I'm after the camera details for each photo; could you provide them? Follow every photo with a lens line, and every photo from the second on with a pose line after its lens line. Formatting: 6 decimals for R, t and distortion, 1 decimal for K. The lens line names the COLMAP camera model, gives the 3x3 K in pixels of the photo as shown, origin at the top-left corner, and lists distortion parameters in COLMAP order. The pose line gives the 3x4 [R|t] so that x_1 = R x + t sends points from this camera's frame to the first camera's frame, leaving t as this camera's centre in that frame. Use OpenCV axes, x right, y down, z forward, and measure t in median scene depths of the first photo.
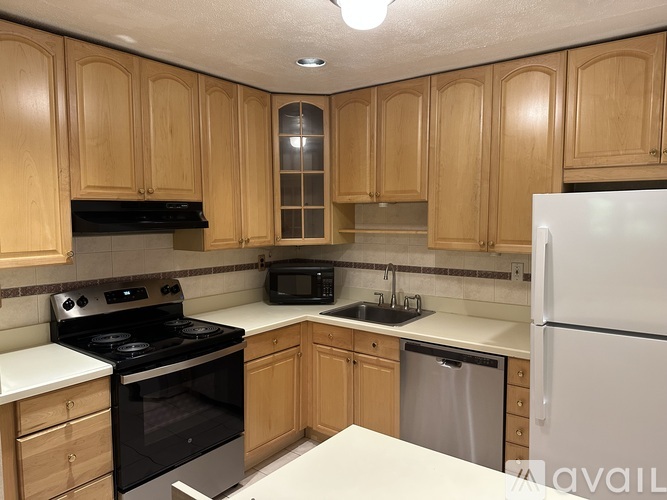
lens RADIAL K [[469.7, 0, 333.5], [0, 469.7, 250.0], [0, 0, 1]] dist [0.108254, -0.162312]
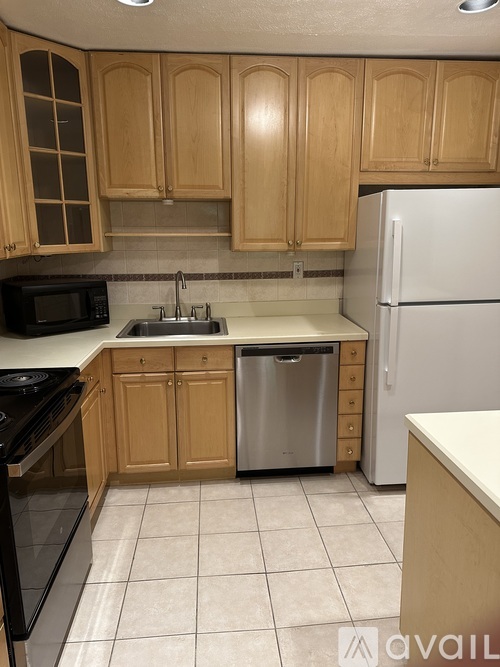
lens RADIAL K [[469.7, 0, 250.5], [0, 469.7, 332.8], [0, 0, 1]] dist [0.108254, -0.162312]
pose [[0.738772, -0.142011, 0.658824, -0.402134], [0.056150, 0.987119, 0.149812, 0.018796], [-0.671613, -0.073683, 0.737230, 0.248291]]
